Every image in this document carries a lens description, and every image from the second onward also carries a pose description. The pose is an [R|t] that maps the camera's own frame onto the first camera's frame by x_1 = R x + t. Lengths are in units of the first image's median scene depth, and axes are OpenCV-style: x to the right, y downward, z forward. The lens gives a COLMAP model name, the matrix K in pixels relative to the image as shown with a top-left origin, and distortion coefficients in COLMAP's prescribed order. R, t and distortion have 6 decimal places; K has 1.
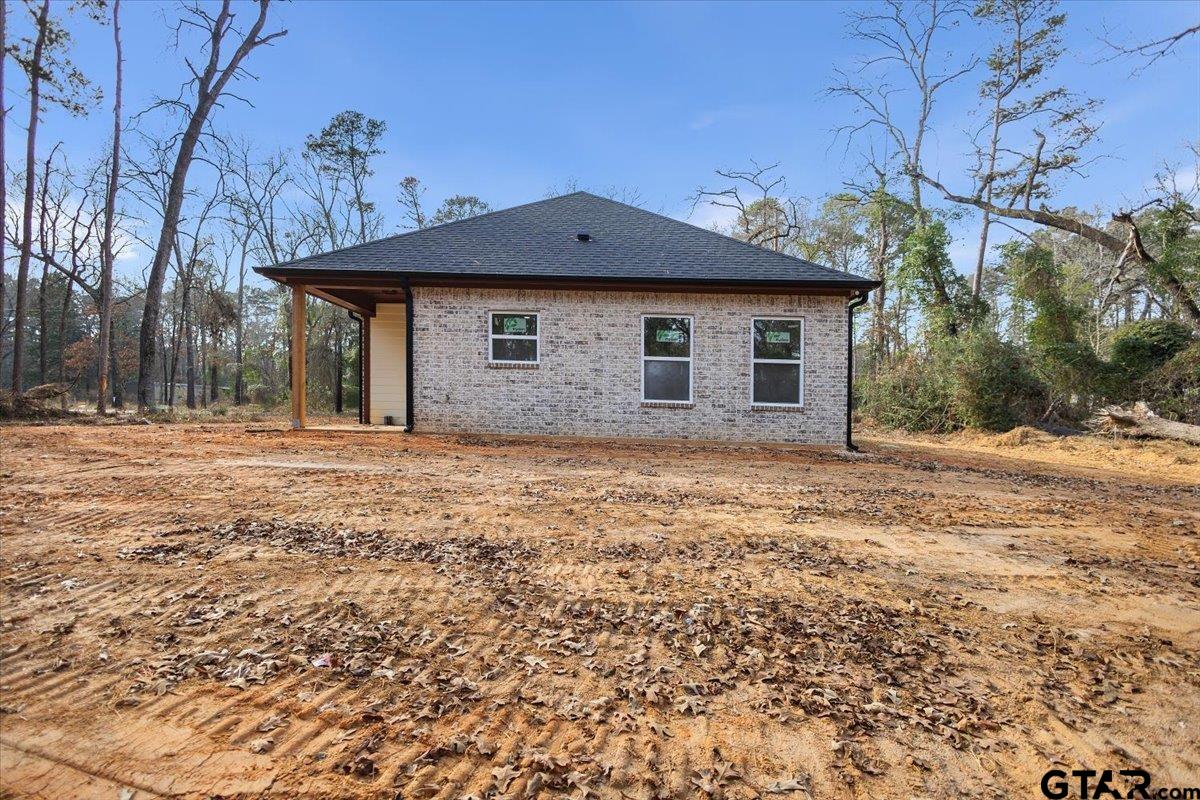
lens RADIAL K [[574.9, 0, 605.3], [0, 574.9, 448.5], [0, 0, 1]] dist [0.000950, -0.000213]
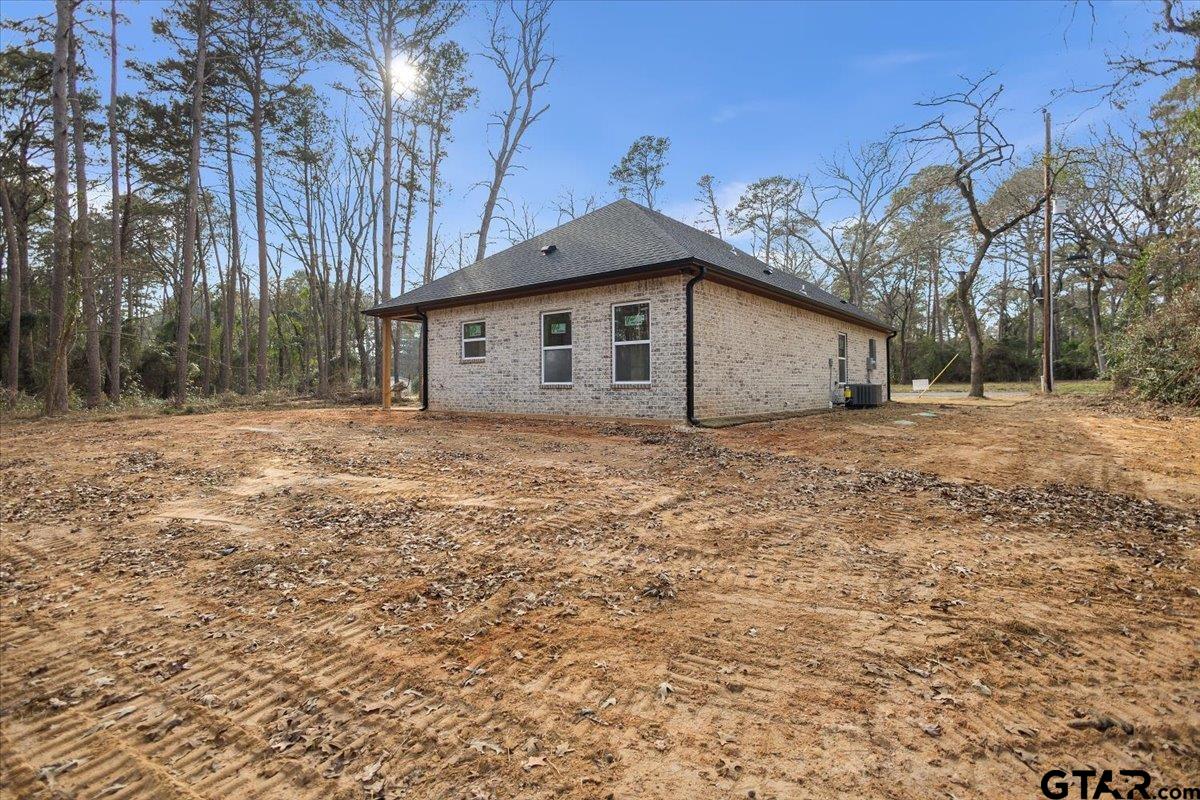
lens RADIAL K [[563.4, 0, 598.5], [0, 563.4, 407.7], [0, 0, 1]] dist [0.006351, -0.000316]
pose [[0.806216, -0.010891, -0.591521, 0.864695], [-0.003794, 0.999715, -0.023579, -0.004000], [0.591609, 0.021254, 0.805945, 0.109960]]
